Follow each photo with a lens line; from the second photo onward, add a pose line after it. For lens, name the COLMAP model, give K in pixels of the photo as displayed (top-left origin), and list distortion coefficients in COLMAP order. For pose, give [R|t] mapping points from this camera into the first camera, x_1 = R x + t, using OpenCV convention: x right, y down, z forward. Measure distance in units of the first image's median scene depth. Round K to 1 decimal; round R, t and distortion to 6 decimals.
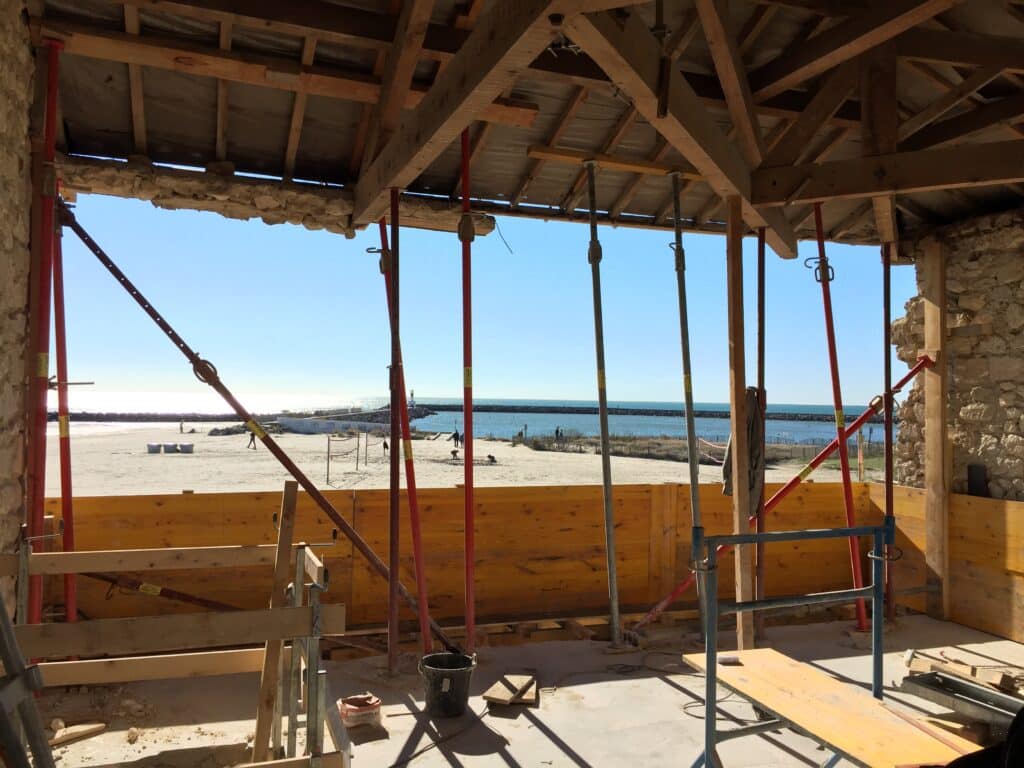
lens RADIAL K [[885.0, 0, 511.9], [0, 885.0, 378.5], [0, 0, 1]] dist [0.073049, -0.082982]
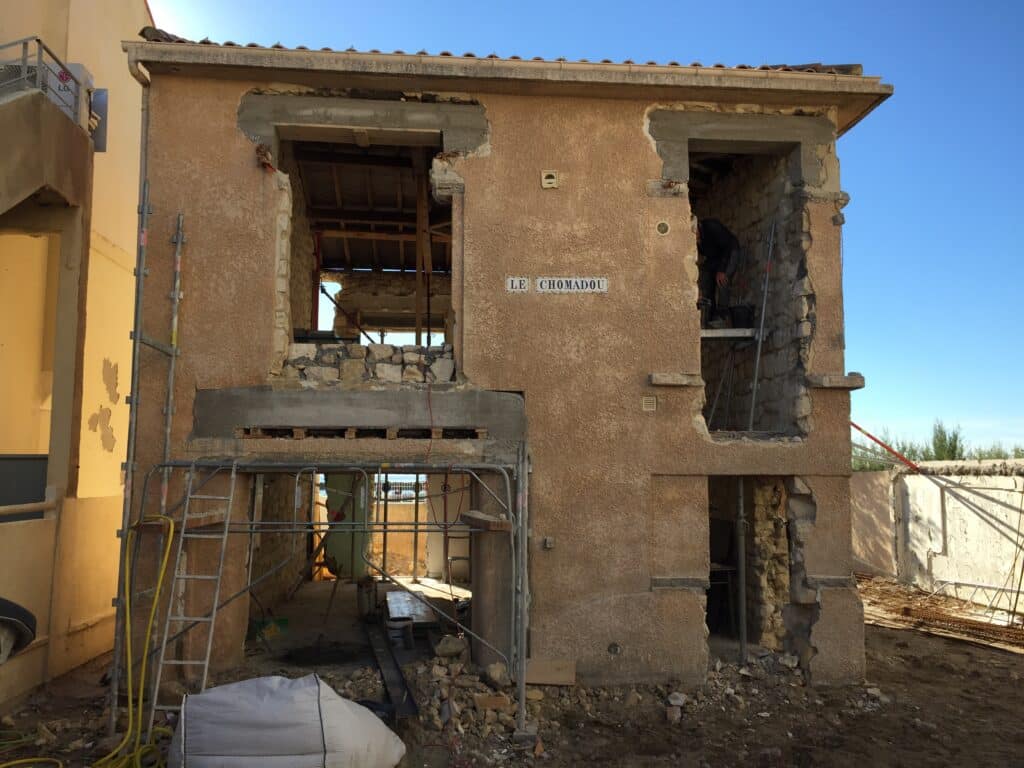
lens RADIAL K [[885.0, 0, 513.5], [0, 885.0, 385.9], [0, 0, 1]] dist [0.073049, -0.082982]
pose [[0.964818, -0.039445, -0.259941, 0.826603], [0.019200, 0.996613, -0.079967, 0.366691], [0.262215, 0.072163, 0.962307, -1.571530]]
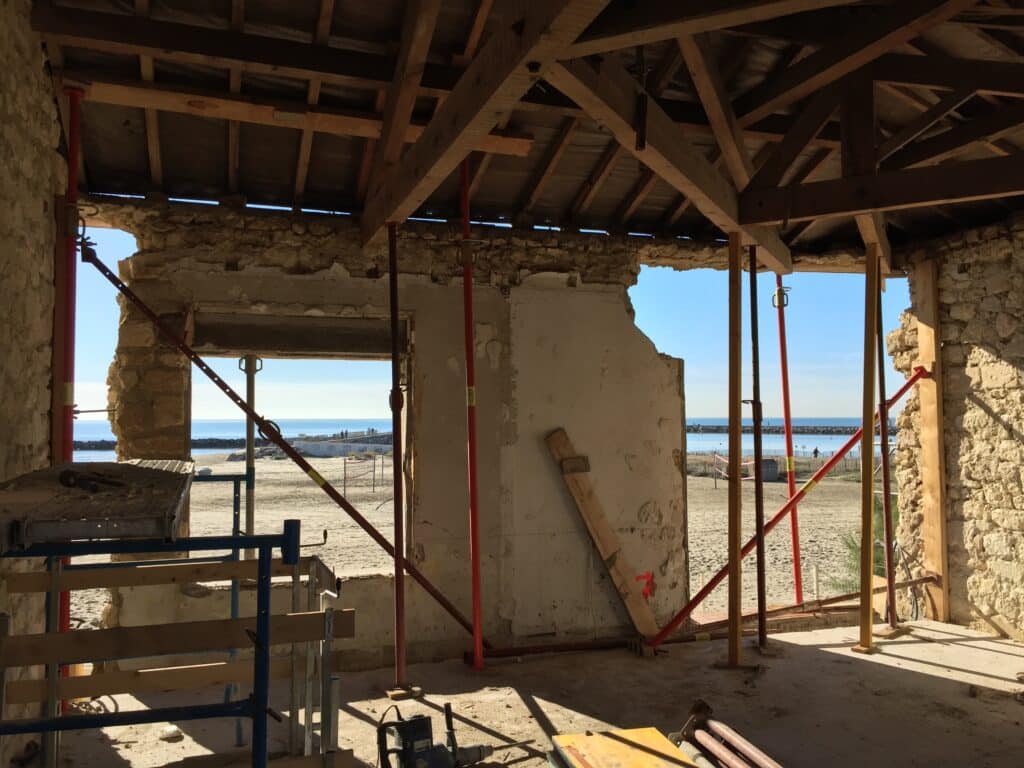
lens RADIAL K [[885.0, 0, 508.5], [0, 885.0, 383.7], [0, 0, 1]] dist [0.073049, -0.082982]
pose [[0.999539, -0.022760, -0.020112, 0.015866], [0.022441, 0.999621, -0.015947, 0.000901], [0.020468, 0.015488, 0.999671, -0.042827]]
